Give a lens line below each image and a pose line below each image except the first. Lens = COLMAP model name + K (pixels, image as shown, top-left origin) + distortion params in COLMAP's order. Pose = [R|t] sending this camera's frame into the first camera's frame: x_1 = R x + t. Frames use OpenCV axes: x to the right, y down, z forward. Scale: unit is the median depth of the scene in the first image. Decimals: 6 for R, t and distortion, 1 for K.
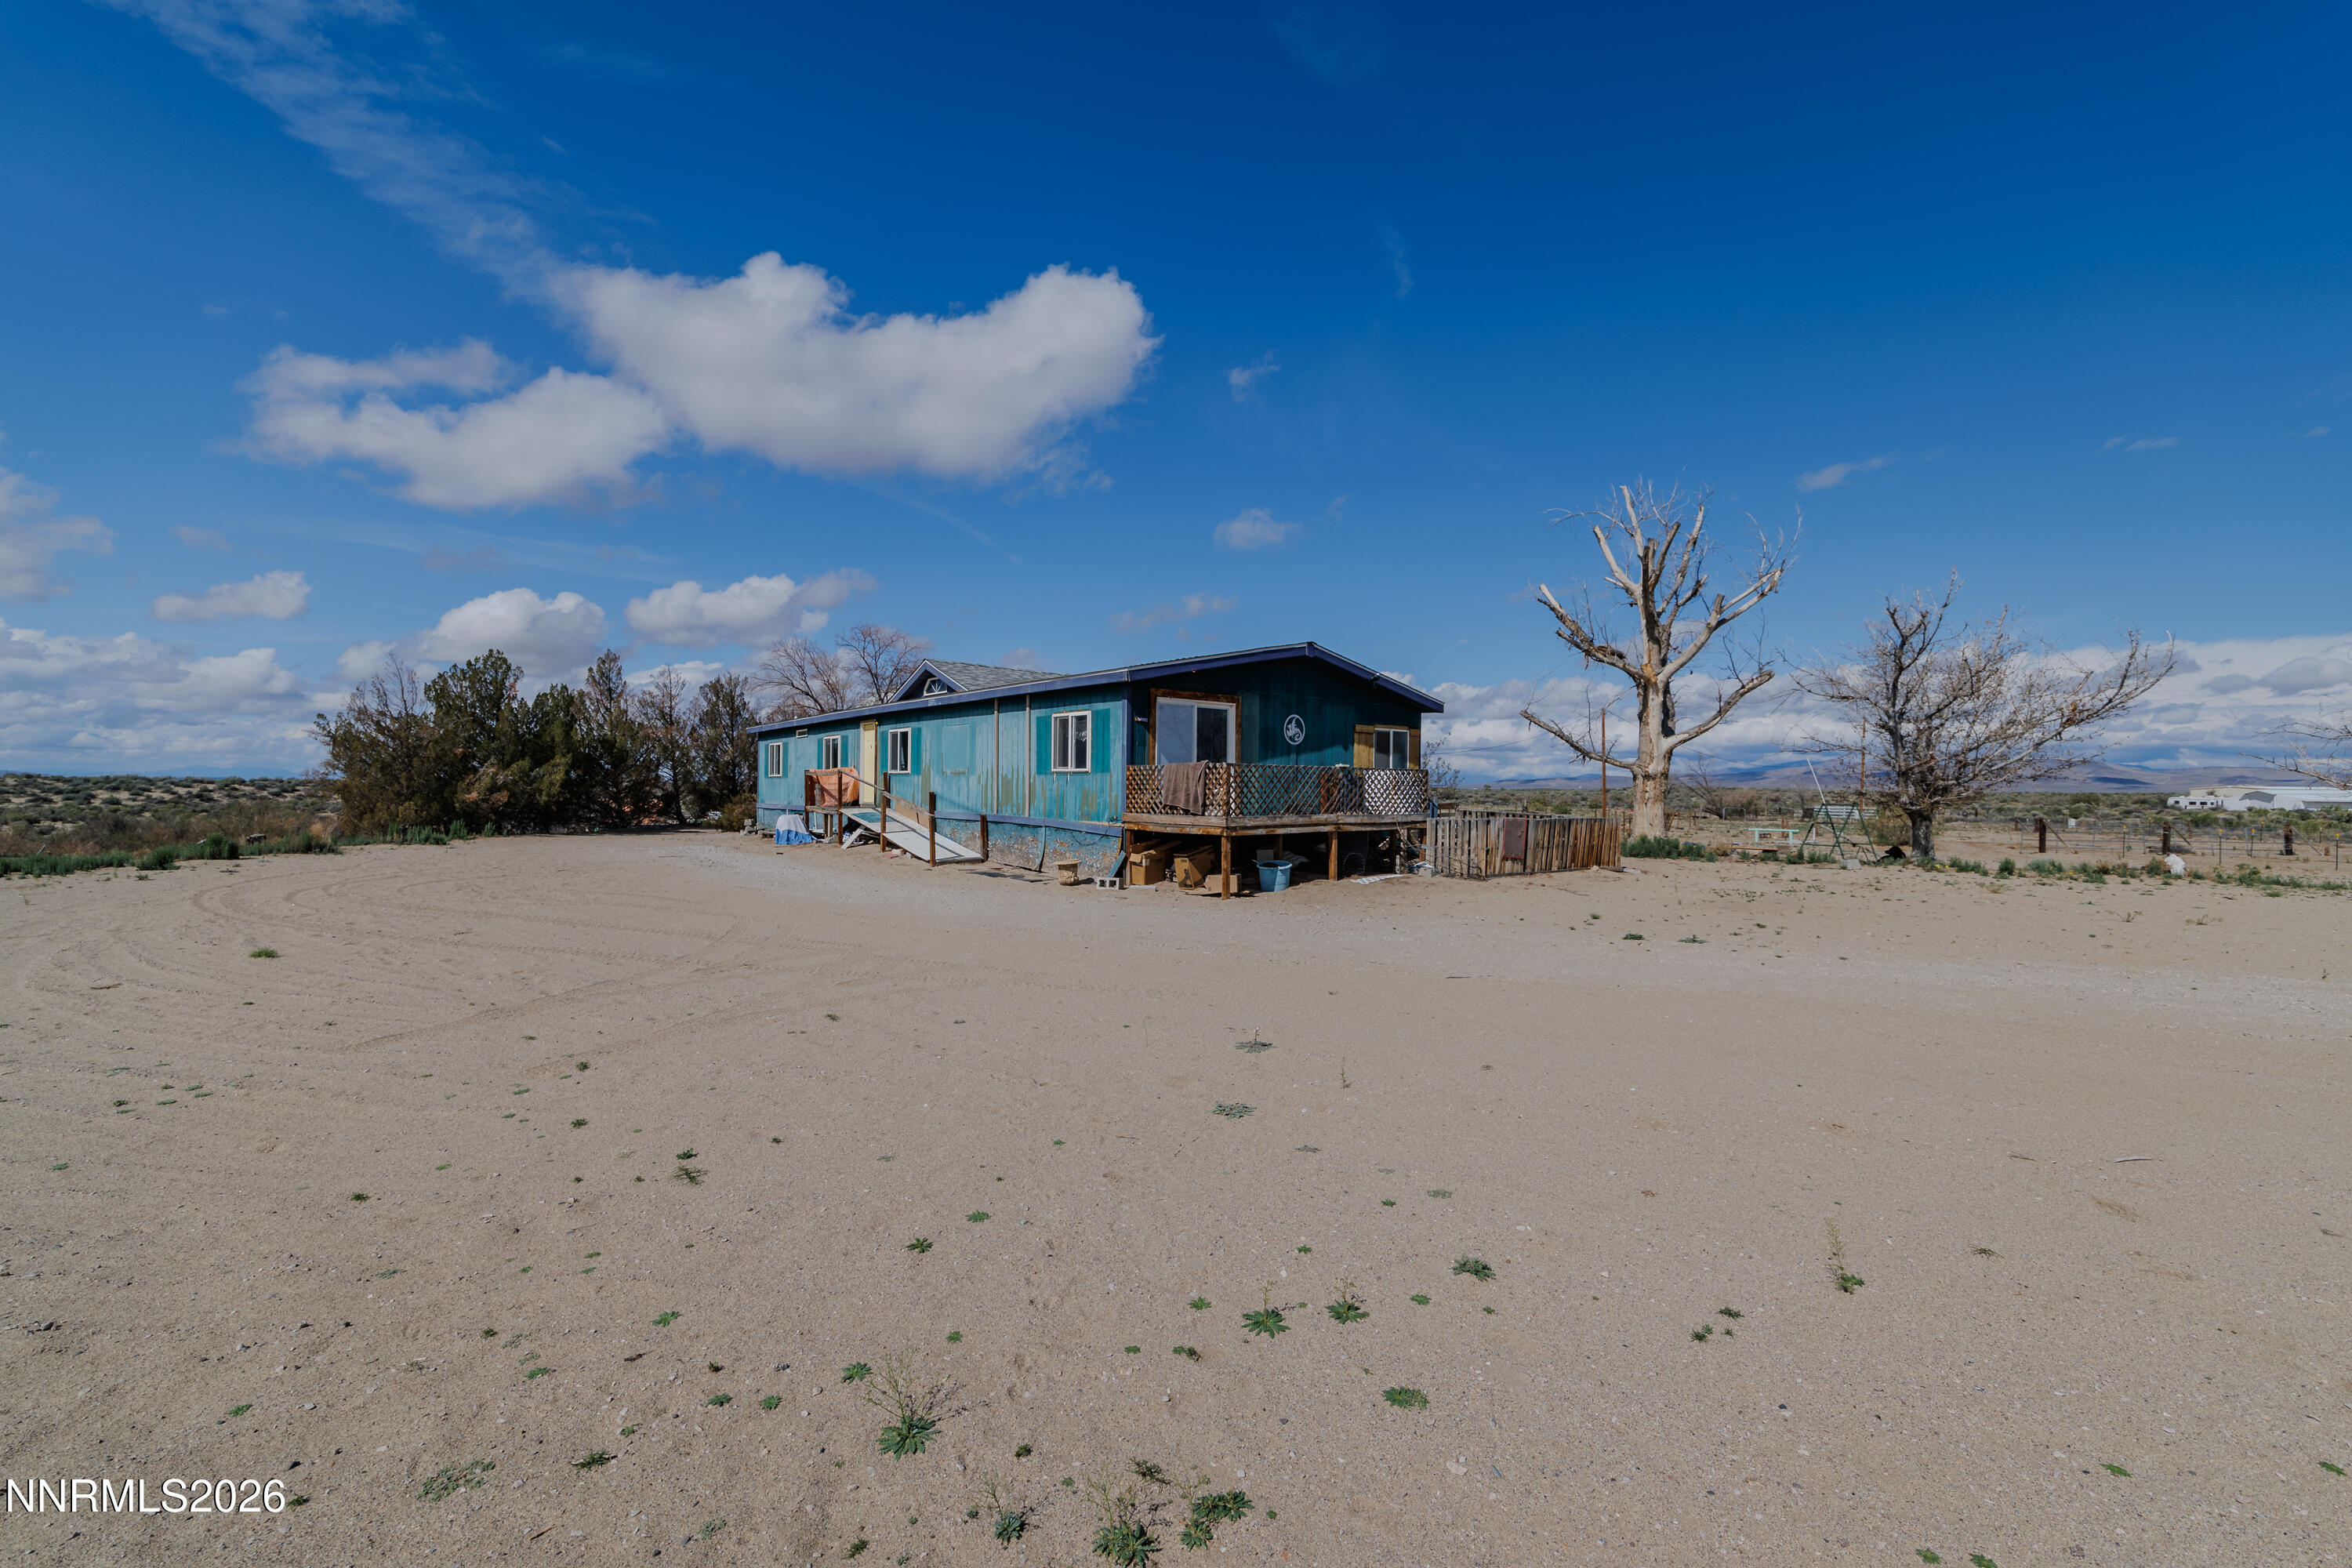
lens RADIAL K [[957.0, 0, 1174.3], [0, 957.0, 792.6], [0, 0, 1]] dist [0.000759, -0.000117]
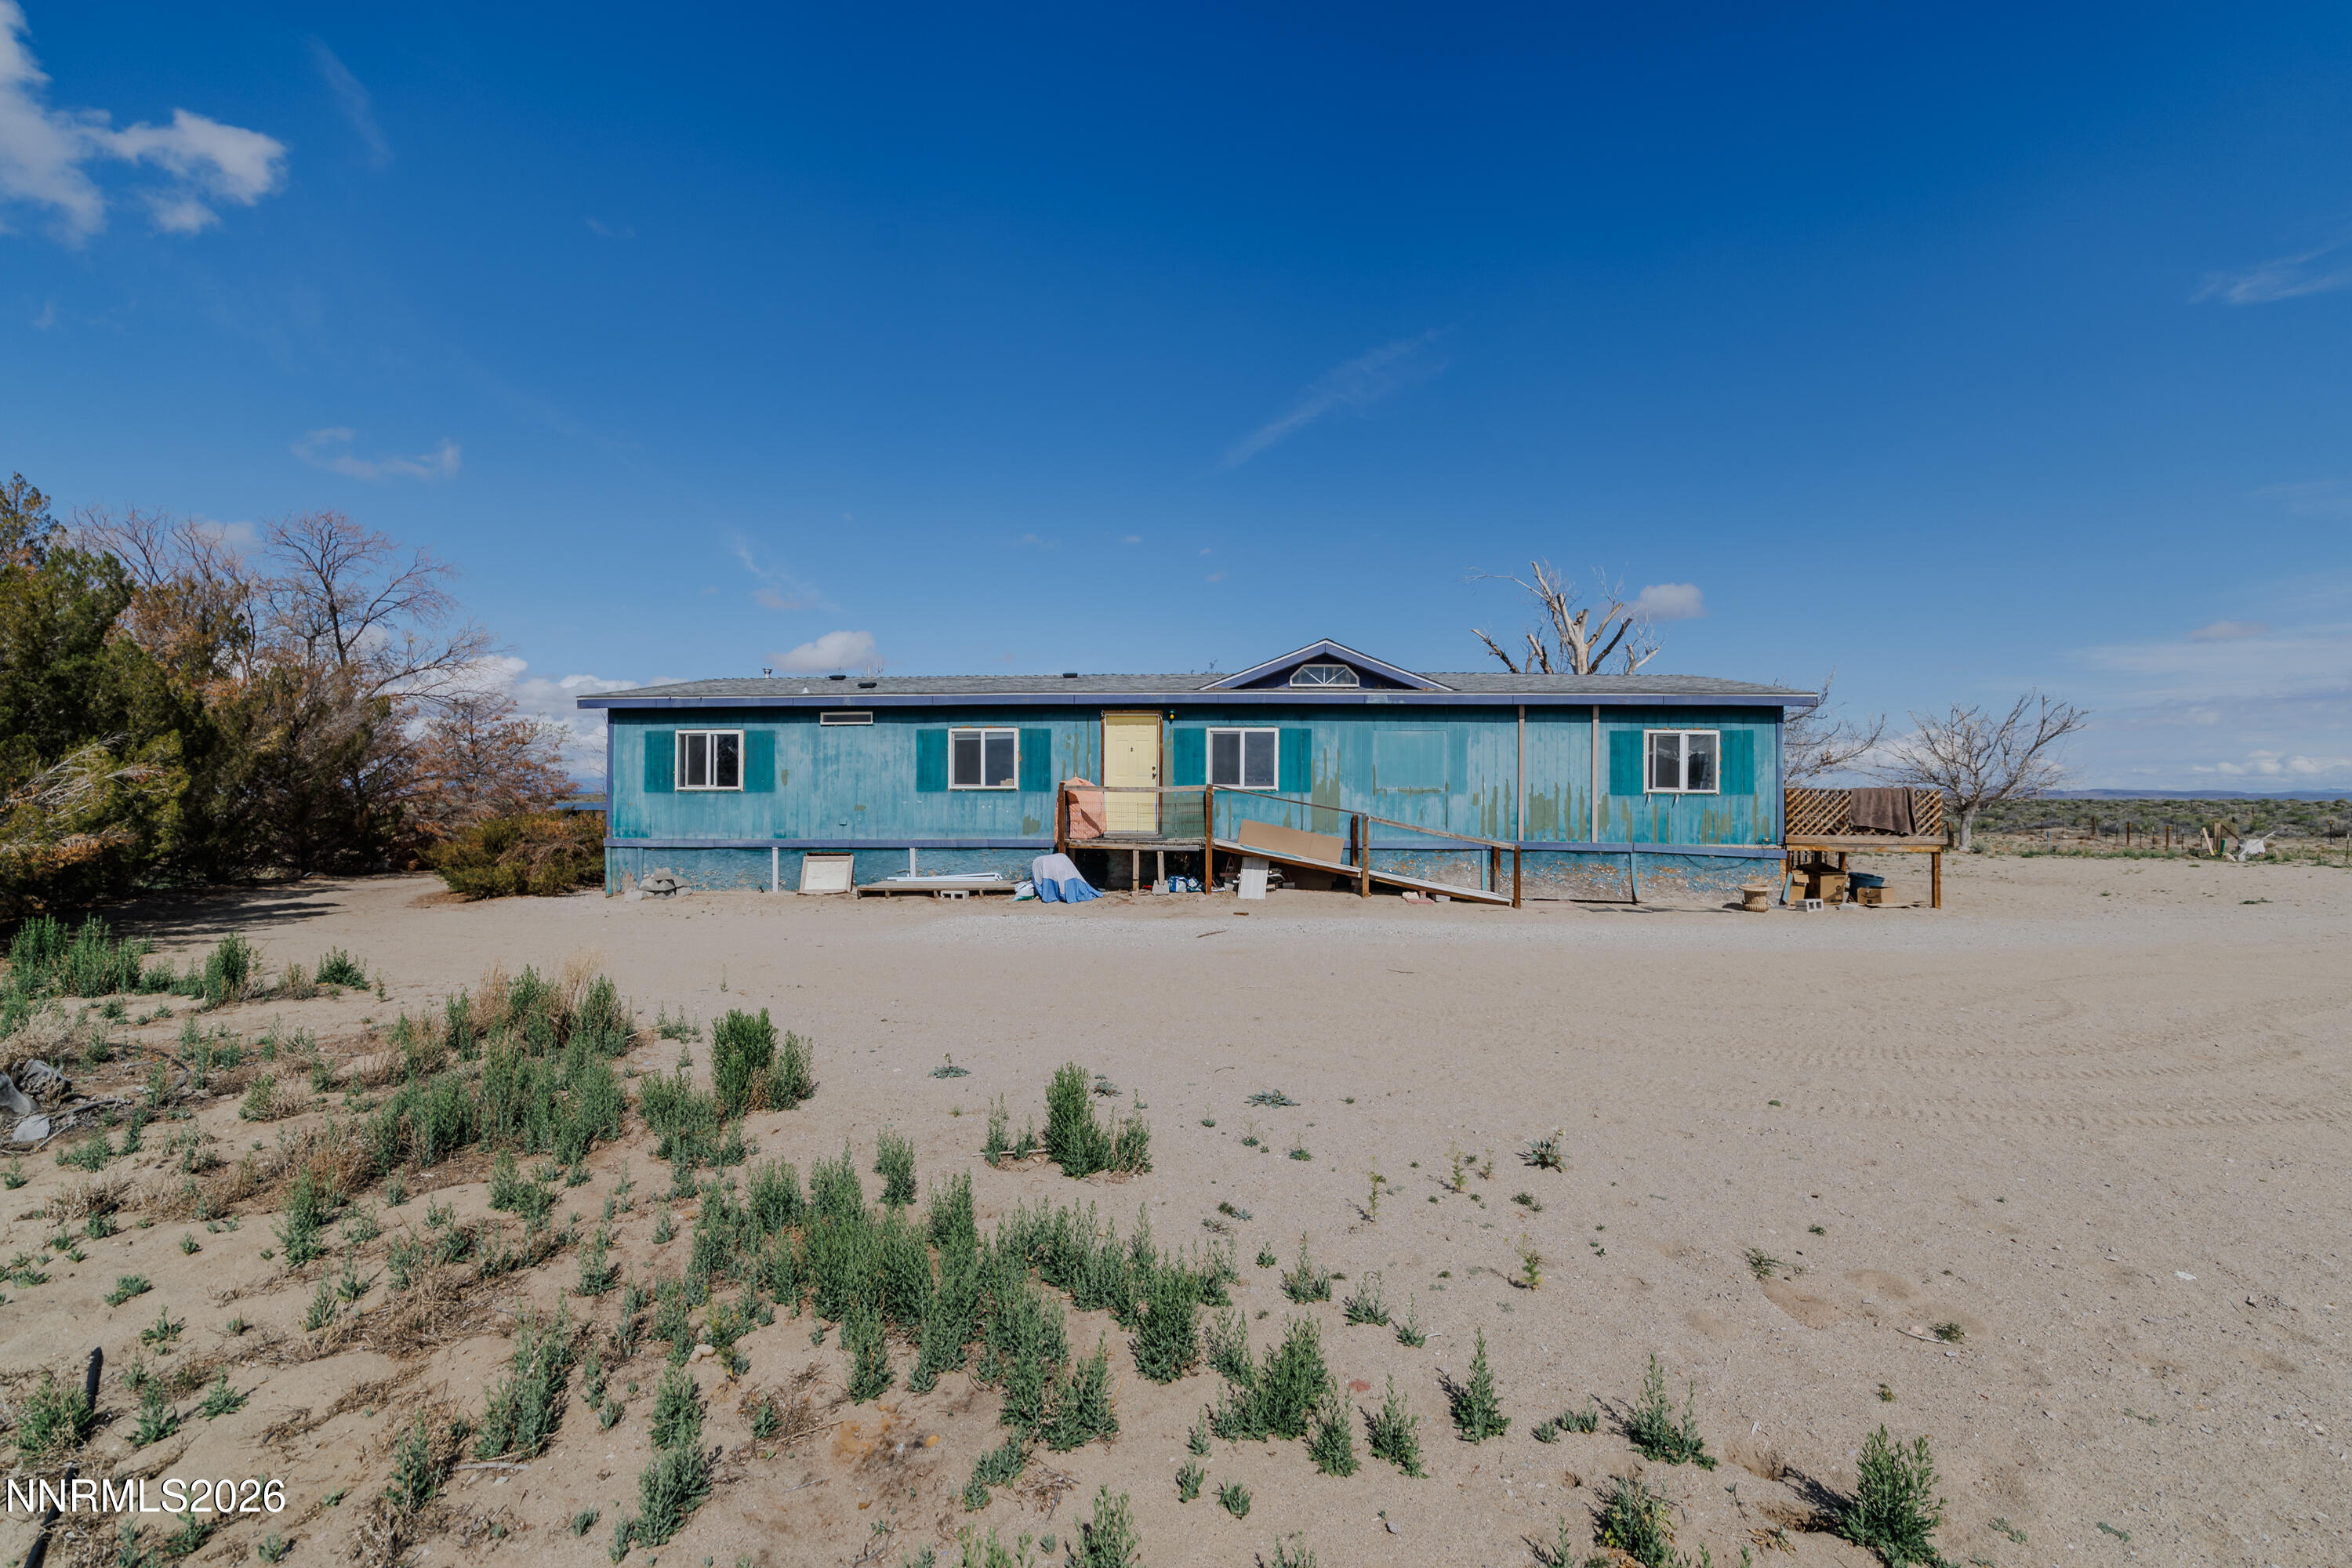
lens RADIAL K [[945.5, 0, 1170.7], [0, 945.5, 807.3], [0, 0, 1]] dist [-0.001748, 0.000310]
pose [[0.671115, 0.008477, 0.741305, -1.053251], [0.002862, 0.999898, -0.014026, 0.003620], [-0.741348, 0.011535, 0.671022, 0.692352]]
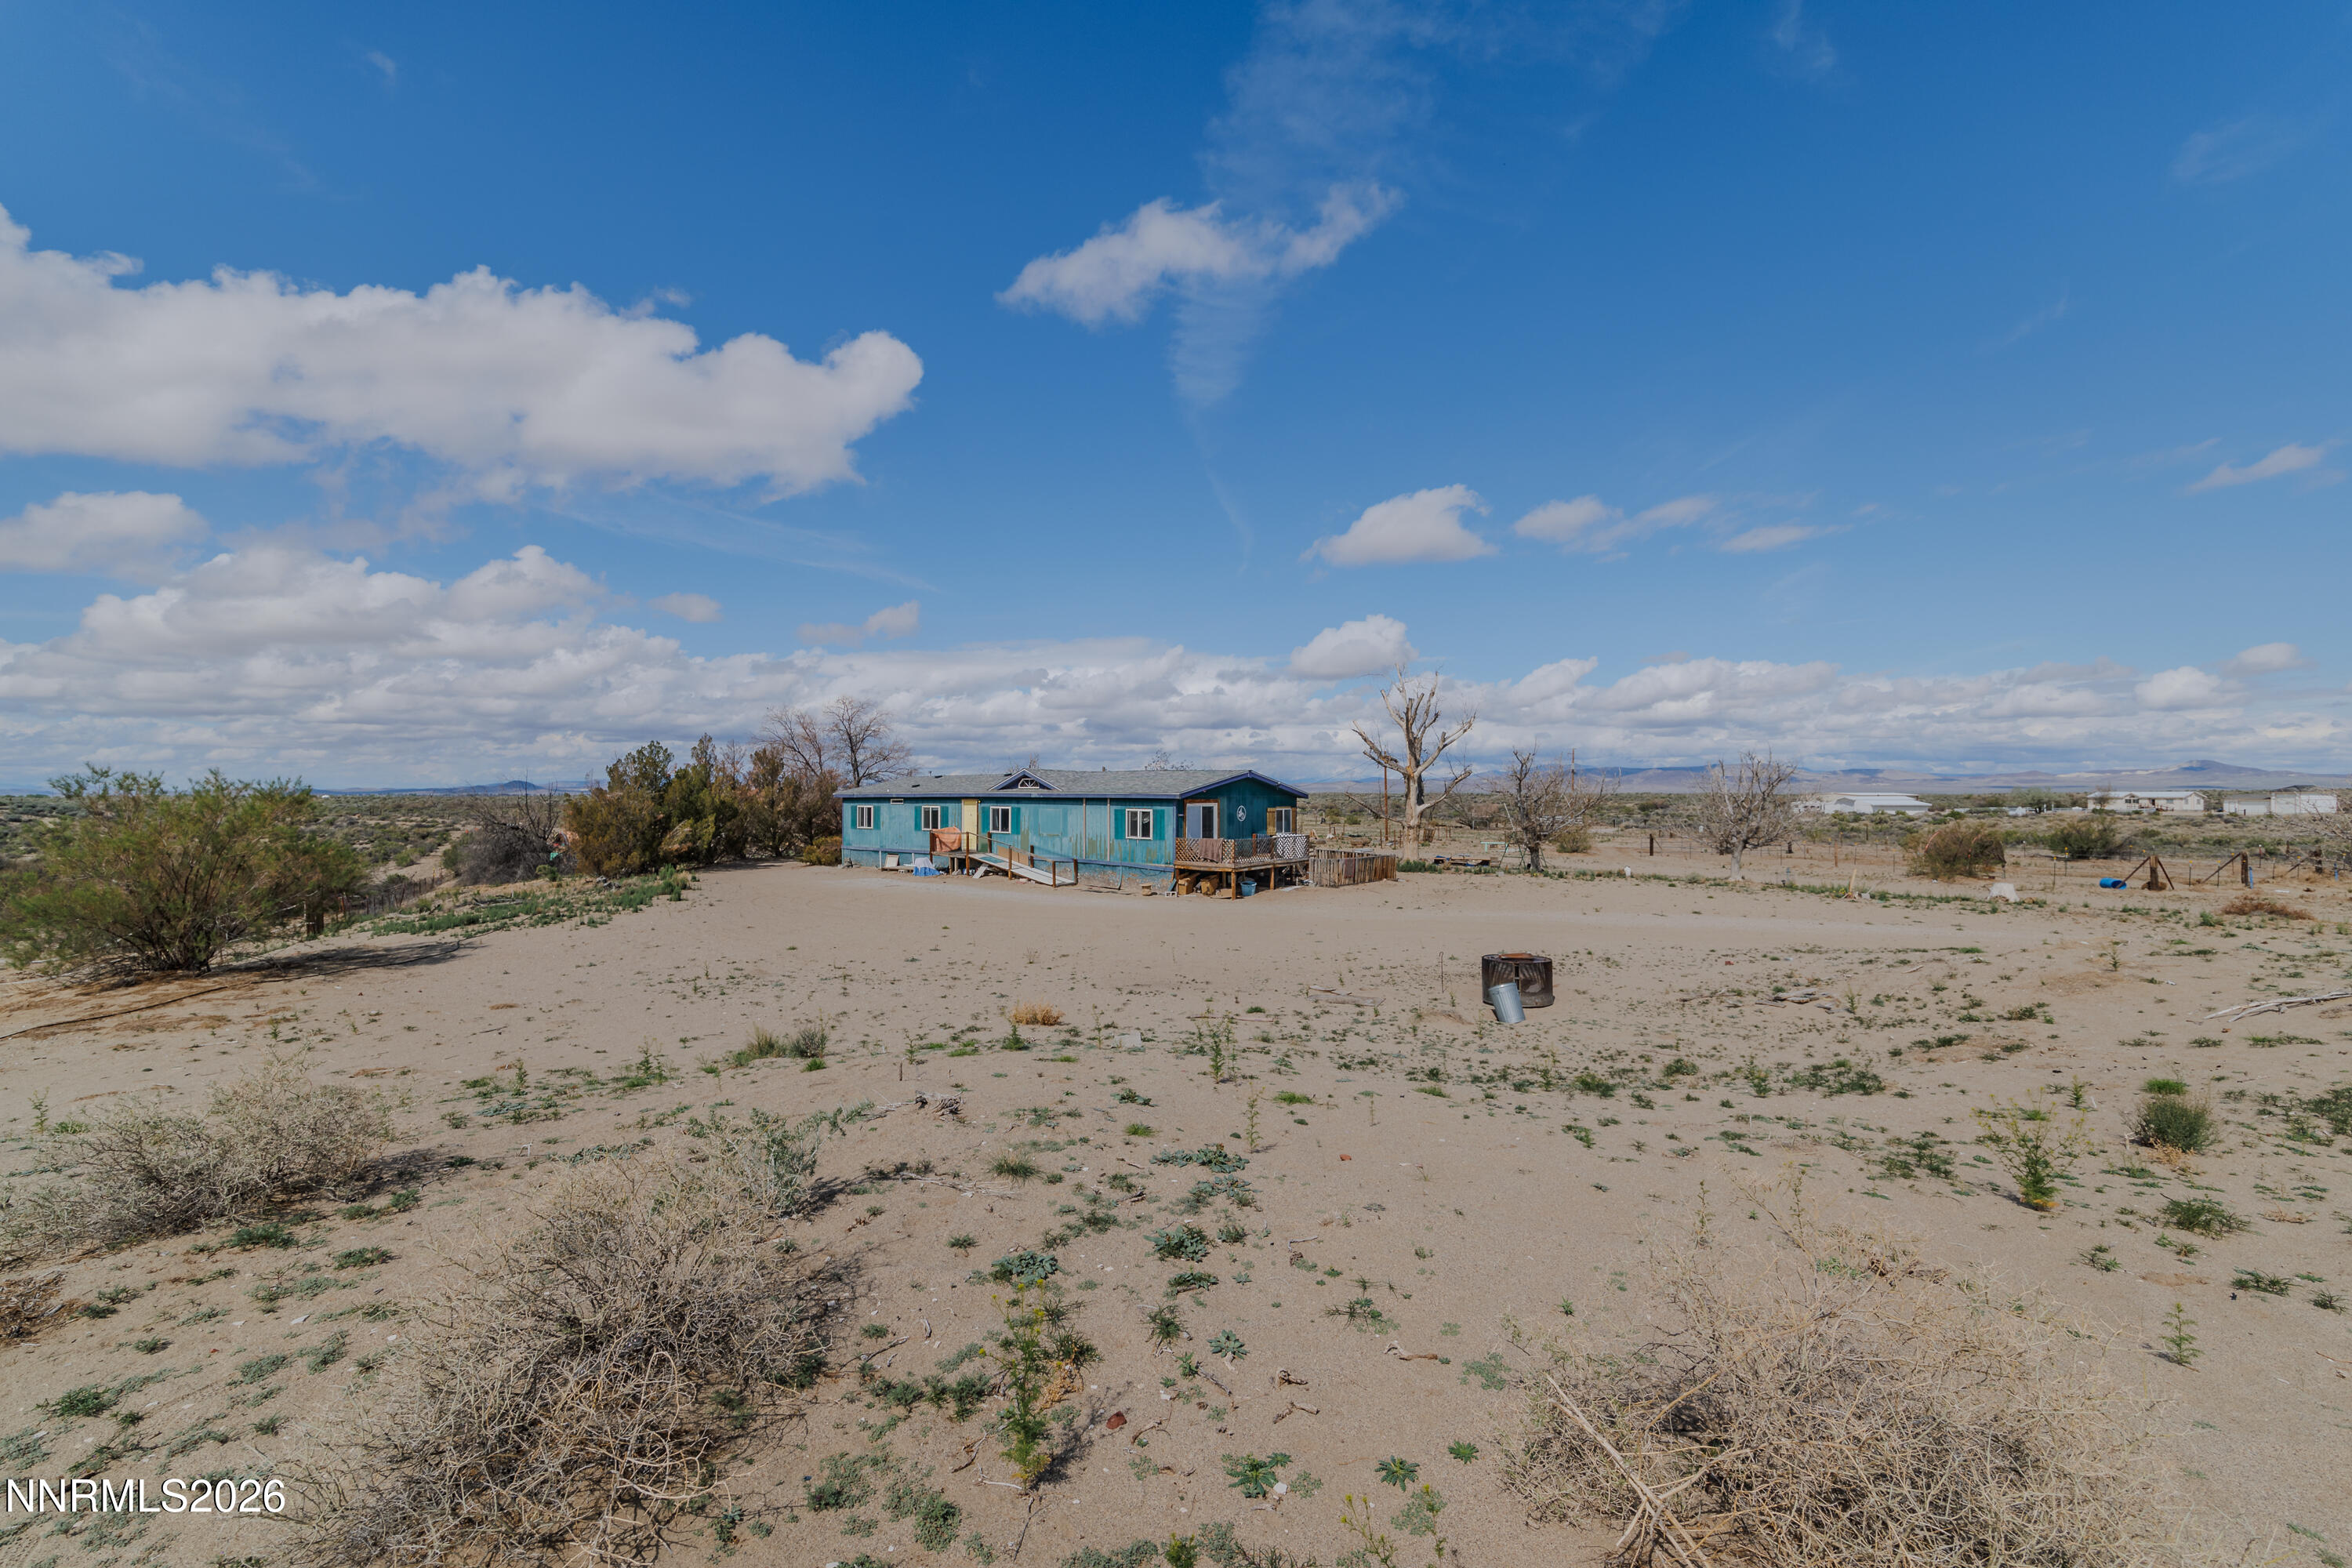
lens RADIAL K [[957.0, 0, 1174.3], [0, 957.0, 792.6], [0, 0, 1]] dist [0.000759, -0.000117]
pose [[0.978438, -0.007601, 0.206401, -0.413299], [0.008466, 0.999959, -0.003305, -0.102211], [-0.206368, 0.004981, 0.978462, -0.891056]]
